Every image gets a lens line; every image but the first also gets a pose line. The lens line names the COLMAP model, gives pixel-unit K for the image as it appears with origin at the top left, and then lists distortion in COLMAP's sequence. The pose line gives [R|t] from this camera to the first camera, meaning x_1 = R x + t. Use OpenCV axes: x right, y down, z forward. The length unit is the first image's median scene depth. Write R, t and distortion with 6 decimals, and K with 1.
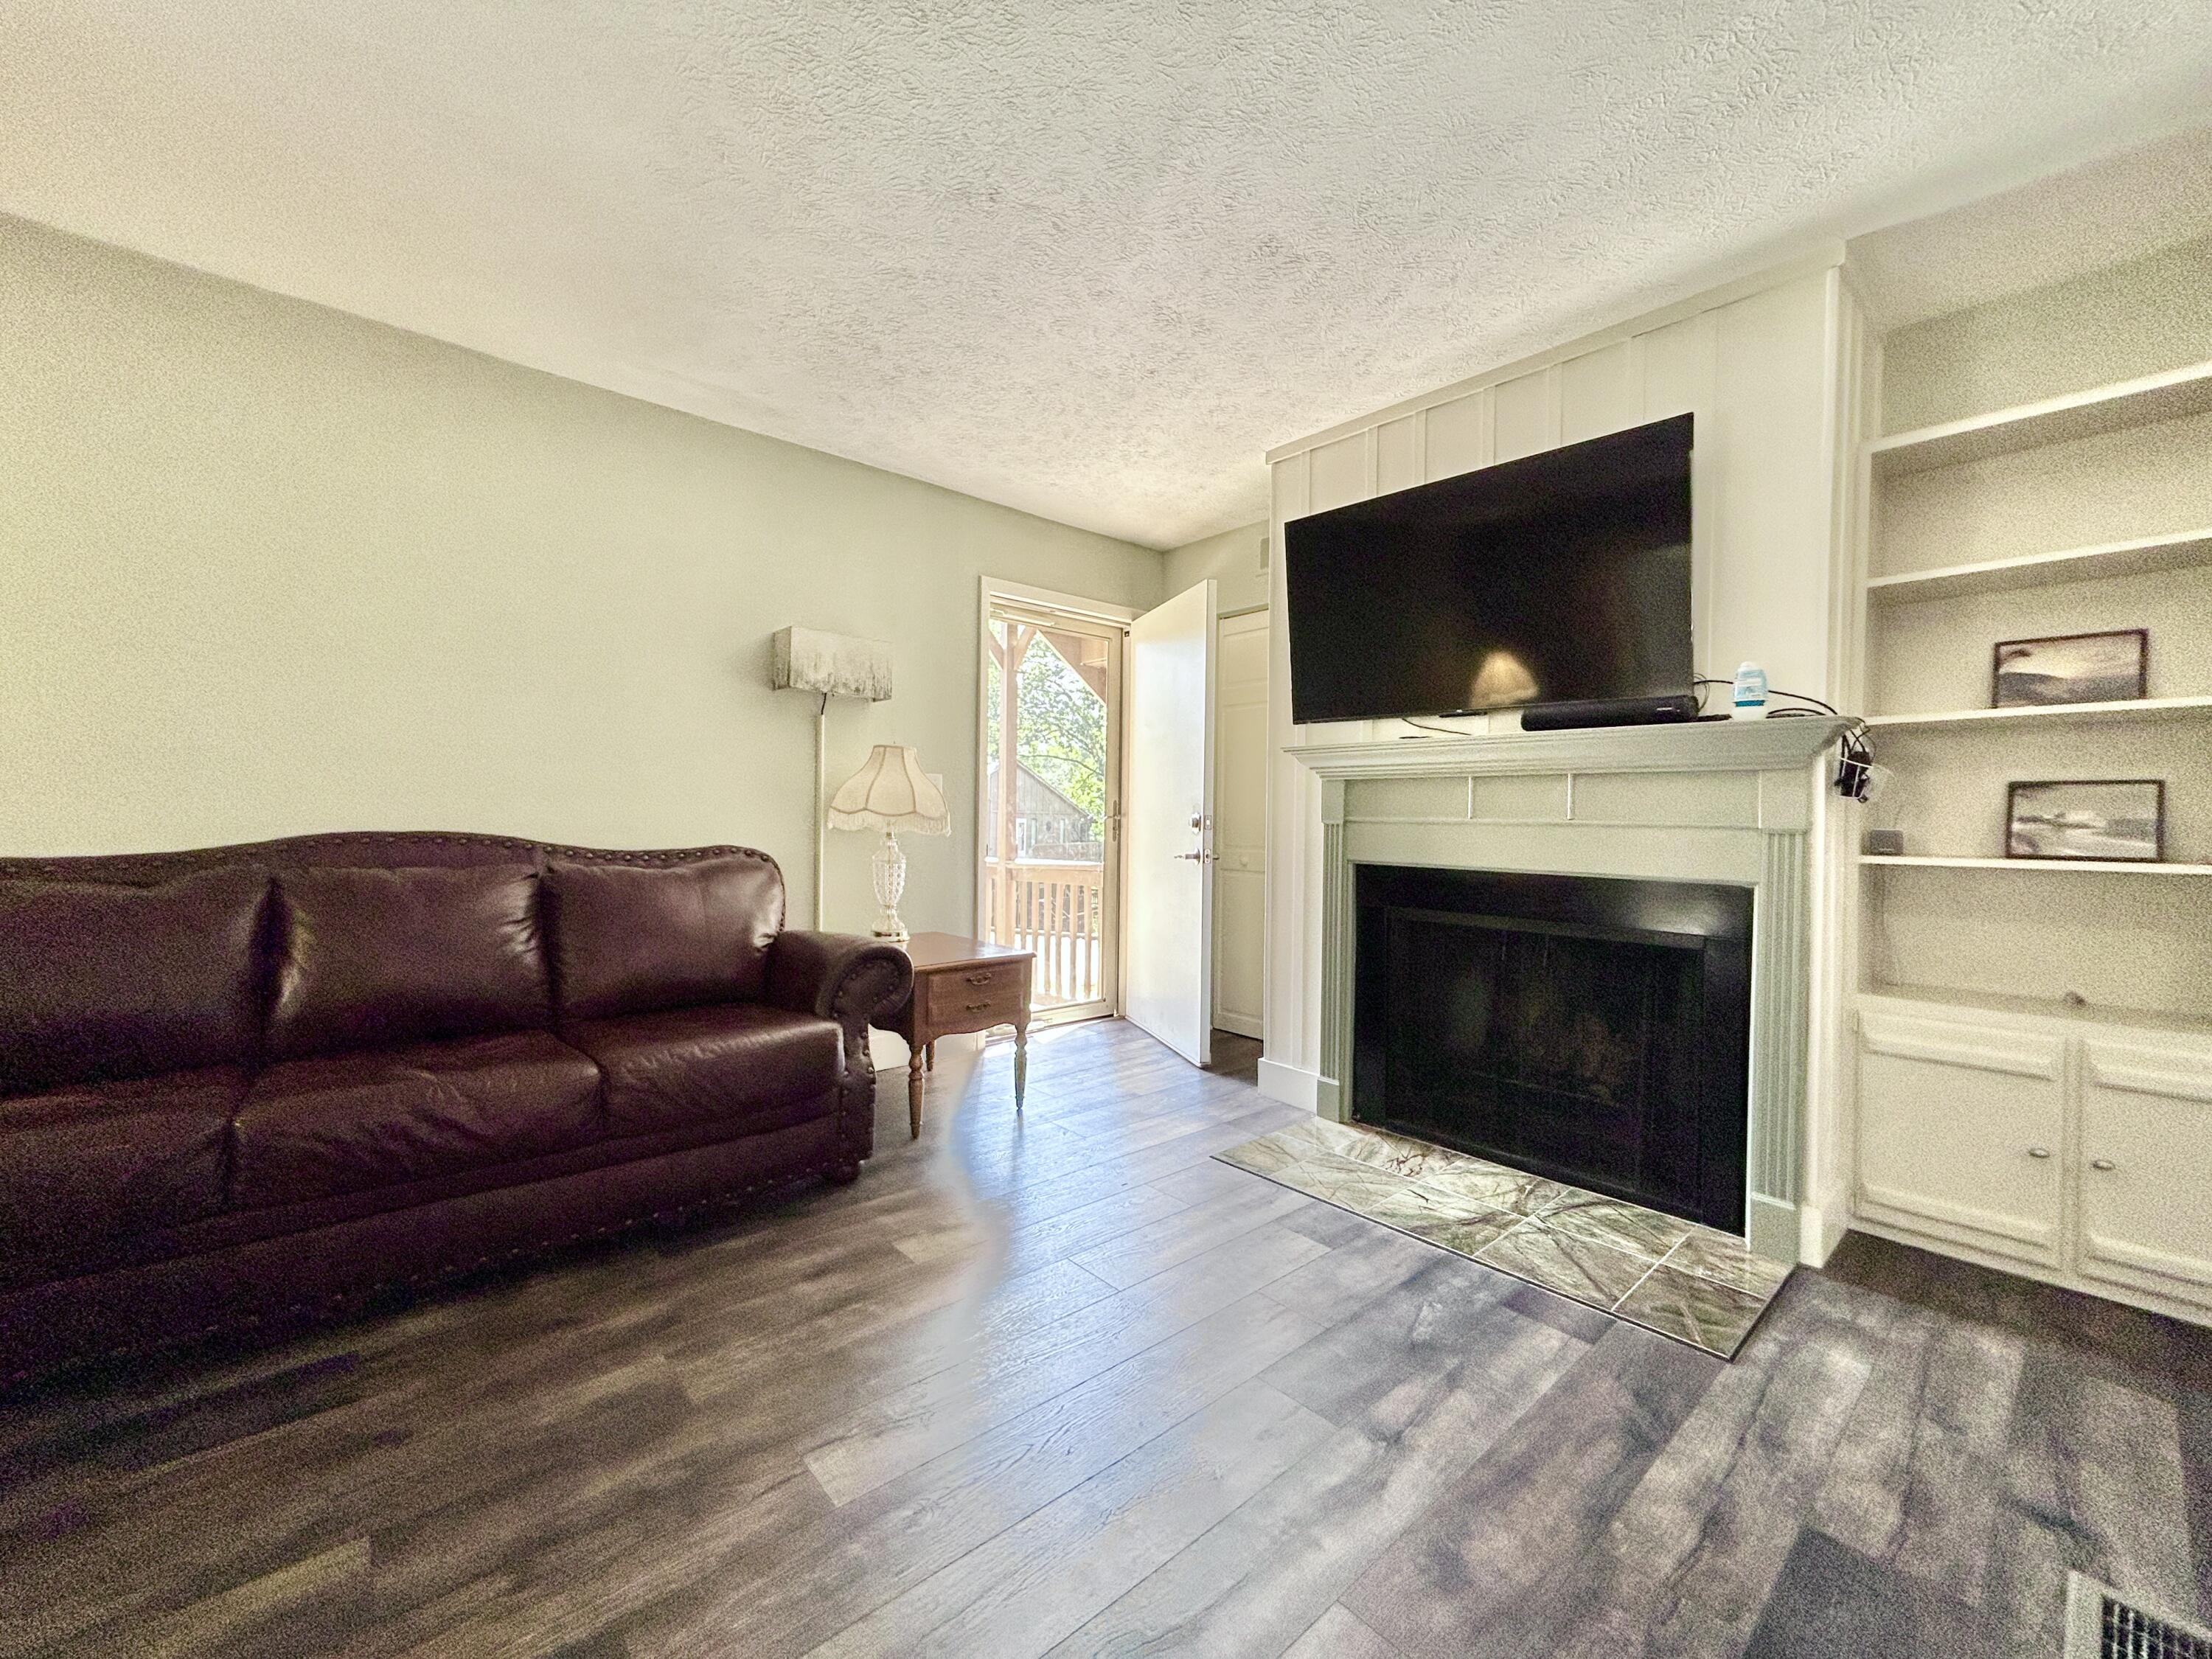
lens RADIAL K [[887.2, 0, 1106.0], [0, 887.2, 829.5], [0, 0, 1]] dist [0.002052, 0.000317]
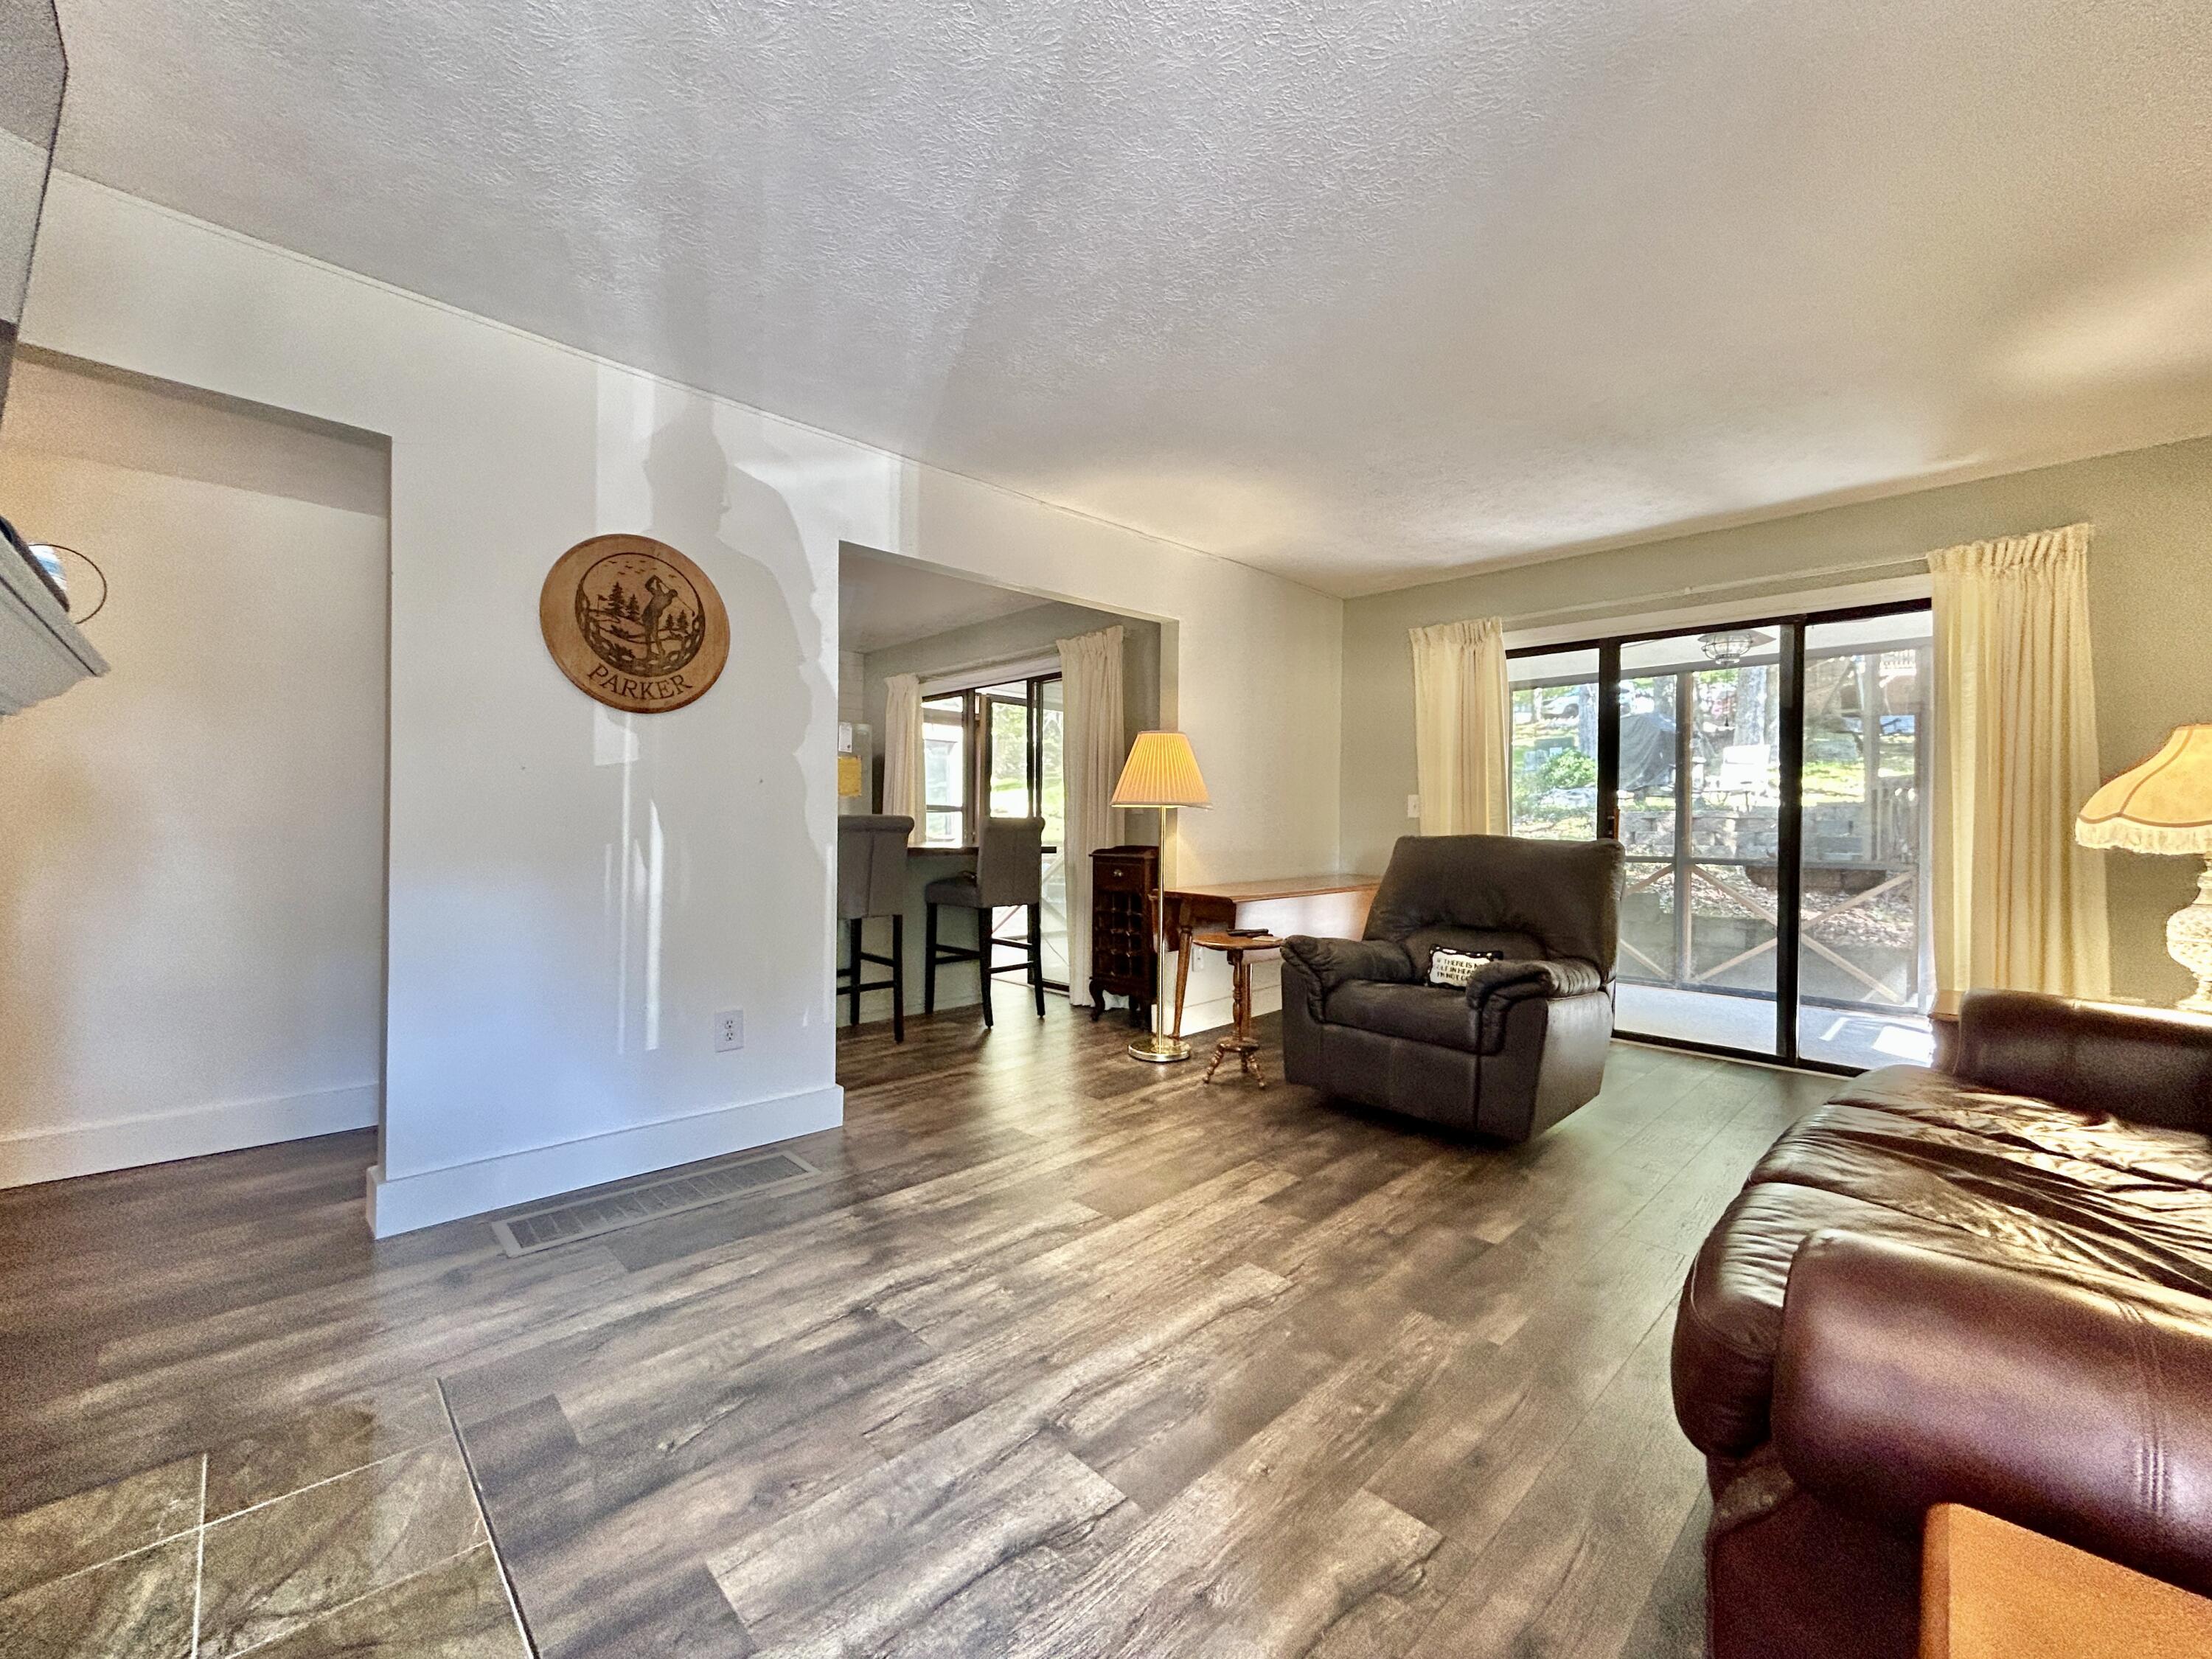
lens RADIAL K [[887.2, 0, 1106.0], [0, 887.2, 829.5], [0, 0, 1]] dist [0.002052, 0.000317]
pose [[-0.997998, -0.026629, -0.057371, 0.056901], [-0.027789, 0.999423, 0.019517, -0.036844], [0.056819, 0.021072, -0.998162, 2.184325]]
